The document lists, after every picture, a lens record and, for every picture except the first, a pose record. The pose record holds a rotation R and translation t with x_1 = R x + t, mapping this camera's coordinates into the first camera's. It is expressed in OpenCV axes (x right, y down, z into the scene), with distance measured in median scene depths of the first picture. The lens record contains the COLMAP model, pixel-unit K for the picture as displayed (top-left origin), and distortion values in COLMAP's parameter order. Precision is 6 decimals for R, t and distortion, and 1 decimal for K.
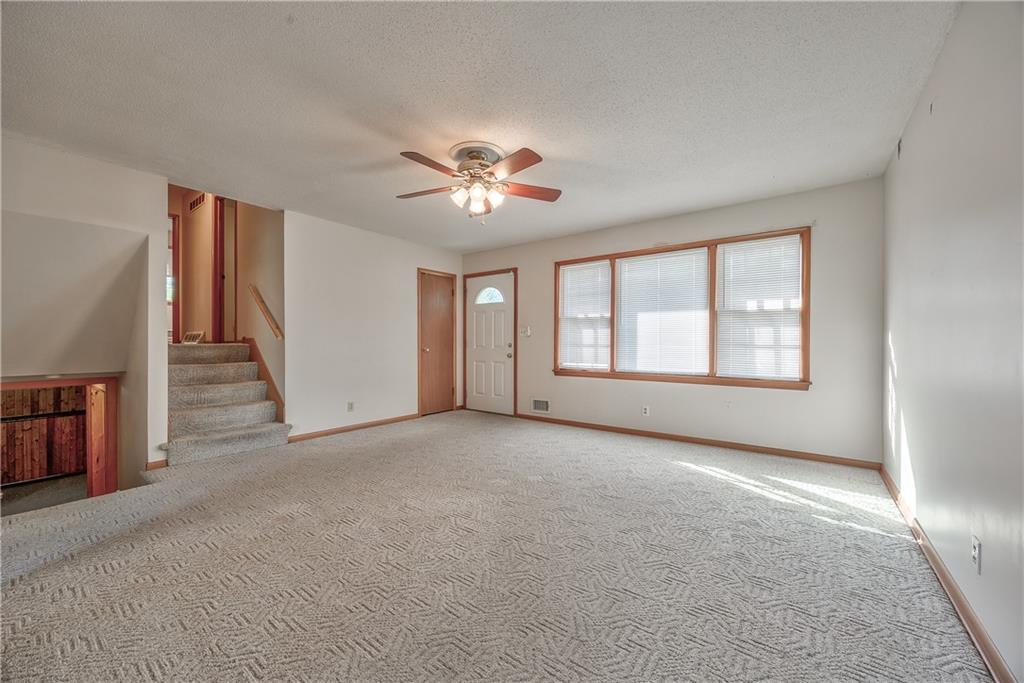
lens RADIAL K [[390.8, 0, 517.0], [0, 390.8, 344.7], [0, 0, 1]] dist [-0.002905, -0.000792]
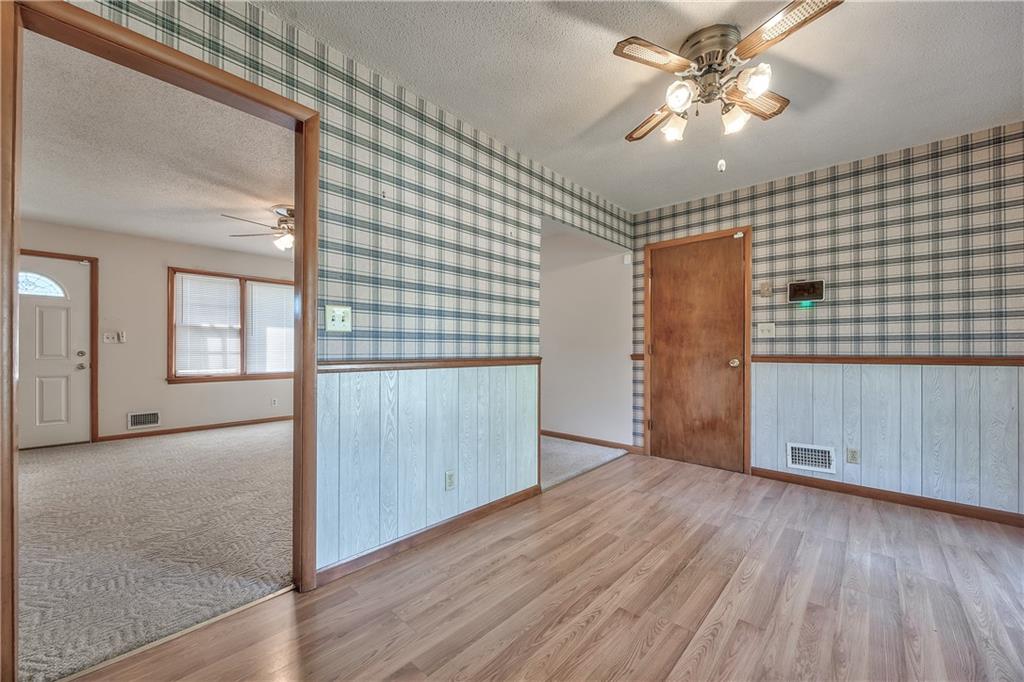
lens RADIAL K [[390.8, 0, 511.6], [0, 390.8, 352.9], [0, 0, 1]] dist [-0.002905, -0.000792]
pose [[0.110907, -0.005556, 0.993815, -0.962152], [0.007242, 0.999962, 0.004782, 0.003664], [-0.993804, 0.006666, 0.110943, 0.066468]]
